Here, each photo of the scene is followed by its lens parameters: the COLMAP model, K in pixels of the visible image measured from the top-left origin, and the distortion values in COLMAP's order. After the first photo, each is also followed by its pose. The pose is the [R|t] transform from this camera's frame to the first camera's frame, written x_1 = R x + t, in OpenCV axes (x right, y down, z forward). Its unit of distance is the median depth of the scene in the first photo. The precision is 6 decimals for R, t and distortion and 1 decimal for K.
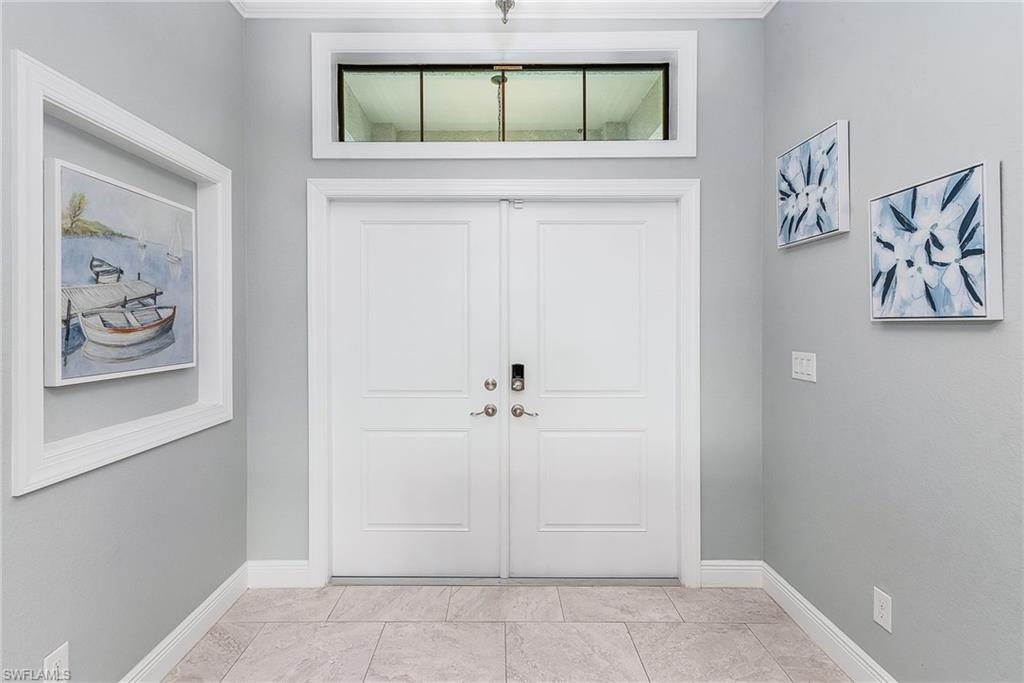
lens RADIAL K [[532.3, 0, 509.6], [0, 532.3, 313.5], [0, 0, 1]] dist [0.002506, 0.000636]
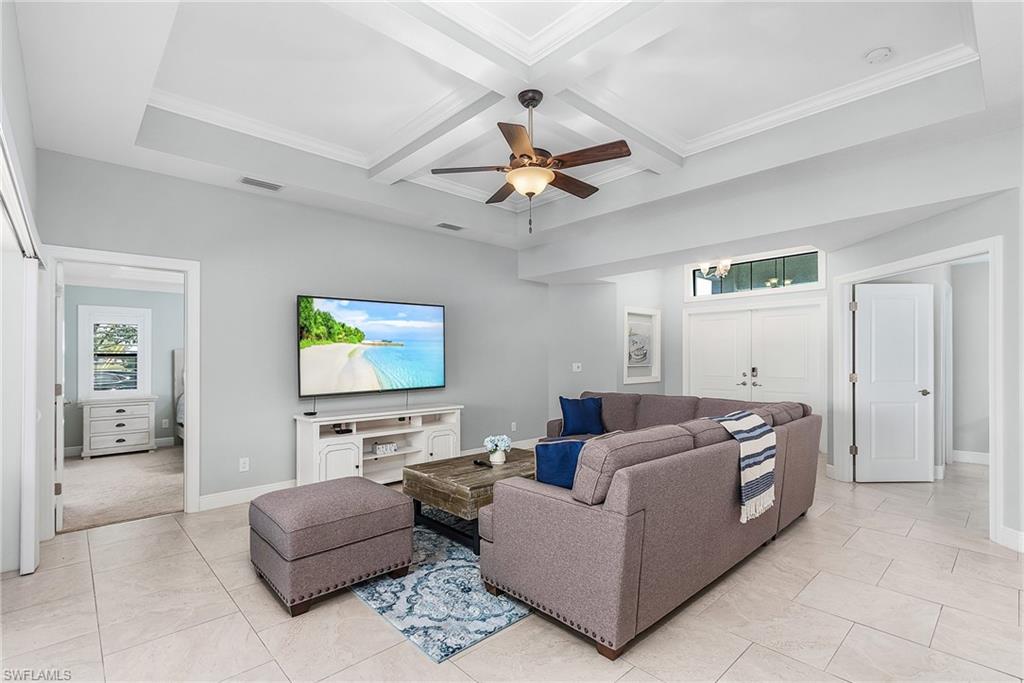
lens RADIAL K [[469.5, 0, 510.9], [0, 469.5, 361.6], [0, 0, 1]] dist [0.001765, 0.000227]
pose [[0.692041, 0.000796, -0.721858, 1.145958], [0.018614, 0.999647, 0.018947, -0.010216], [0.721618, -0.026549, 0.691782, -2.069183]]
